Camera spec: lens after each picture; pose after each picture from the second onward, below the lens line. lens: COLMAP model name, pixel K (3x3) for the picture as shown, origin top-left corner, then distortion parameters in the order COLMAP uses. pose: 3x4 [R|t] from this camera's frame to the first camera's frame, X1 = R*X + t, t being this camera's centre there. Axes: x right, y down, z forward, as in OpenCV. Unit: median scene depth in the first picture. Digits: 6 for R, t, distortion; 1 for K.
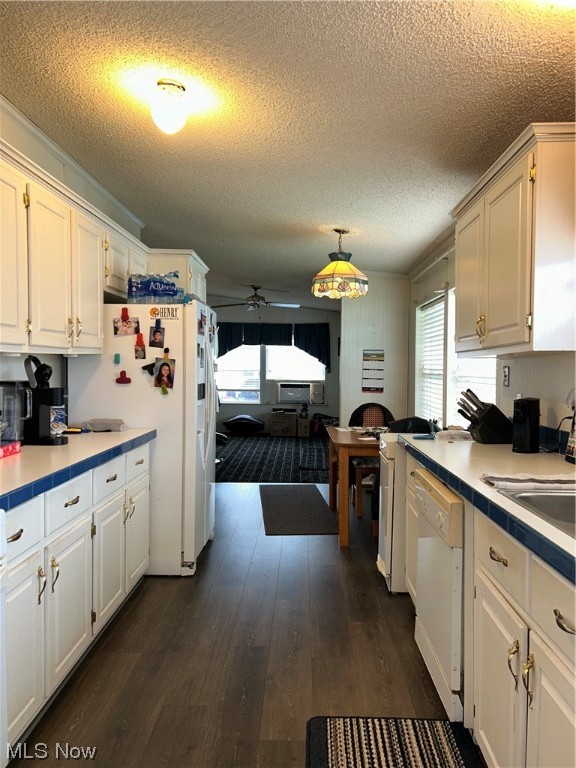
lens RADIAL K [[576.0, 0, 288.0], [0, 576.0, 384.0], [0, 0, 1]] dist [0.106925, -0.114519]
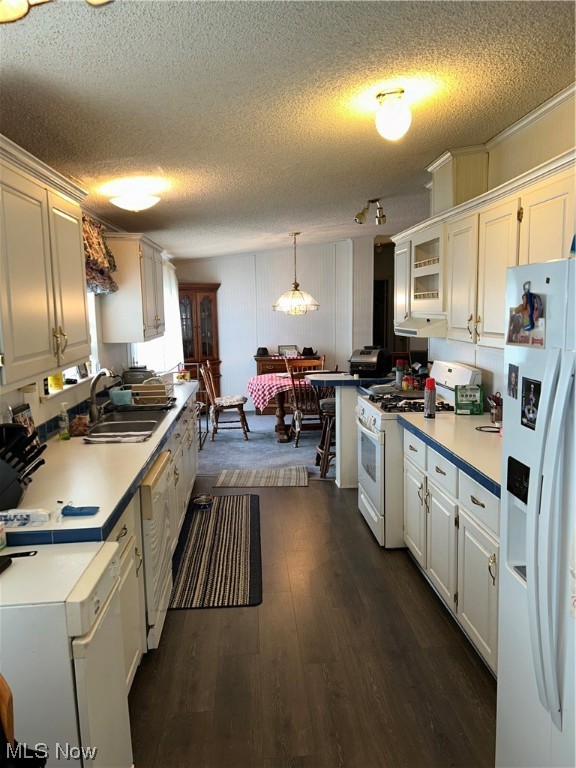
lens RADIAL K [[576.0, 0, 288.0], [0, 576.0, 384.0], [0, 0, 1]] dist [0.106925, -0.114519]
pose [[-0.995282, 0.024685, -0.093837, 0.079010], [0.009592, 0.987392, 0.158004, -0.181956], [0.096554, 0.156358, -0.982970, 2.036782]]
